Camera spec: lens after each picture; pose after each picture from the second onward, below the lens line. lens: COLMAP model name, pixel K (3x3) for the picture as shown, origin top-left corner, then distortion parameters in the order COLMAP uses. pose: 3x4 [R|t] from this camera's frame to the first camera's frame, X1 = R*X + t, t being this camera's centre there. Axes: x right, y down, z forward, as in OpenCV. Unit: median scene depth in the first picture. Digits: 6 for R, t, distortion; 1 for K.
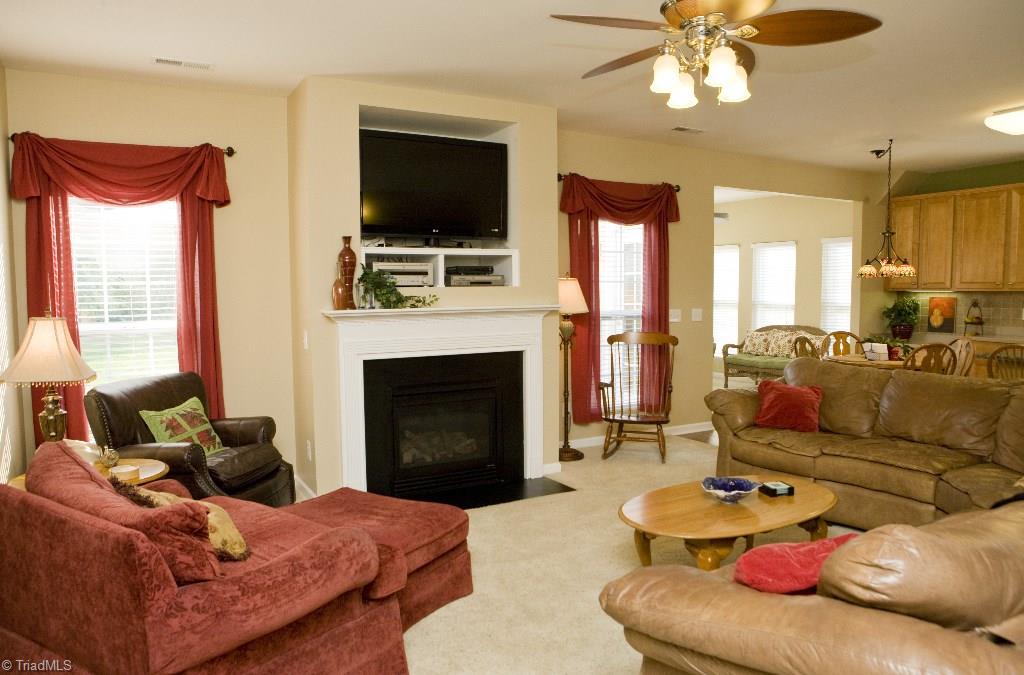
lens RADIAL K [[700.5, 0, 512.0], [0, 700.5, 337.5], [0, 0, 1]] dist [-0.128074, 0.100400]
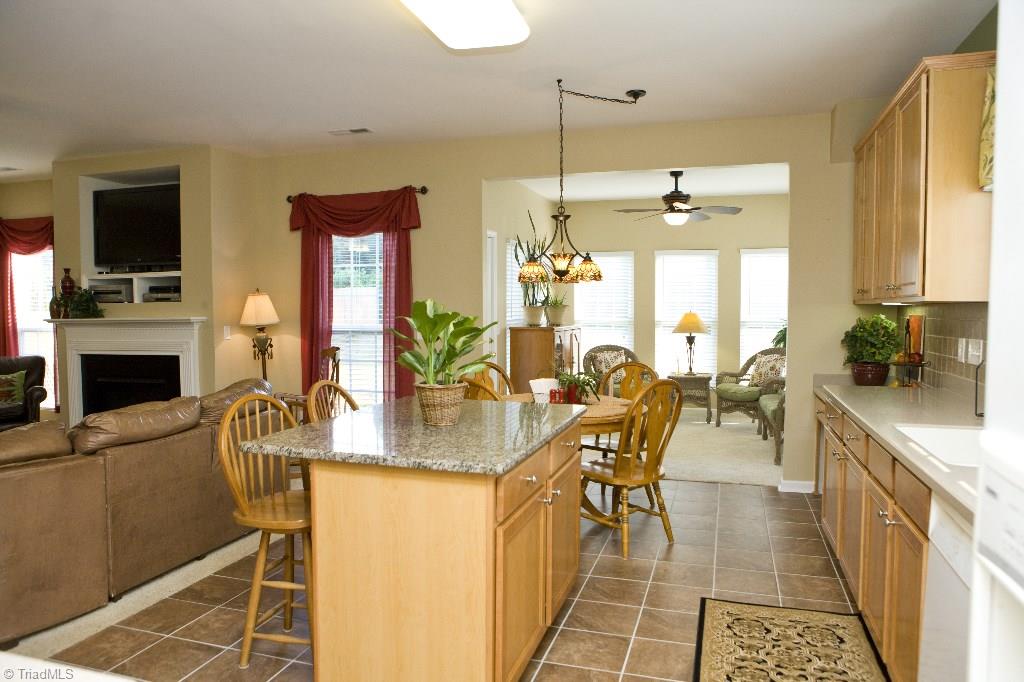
lens RADIAL K [[698.8, 0, 512.0], [0, 698.8, 341.0], [0, 0, 1]] dist [-0.101535, 0.072563]
pose [[0.684926, 0.036060, -0.727719, 1.436791], [-0.050400, 0.998727, 0.002053, -0.042510], [0.726867, 0.035271, 0.685872, 0.703832]]
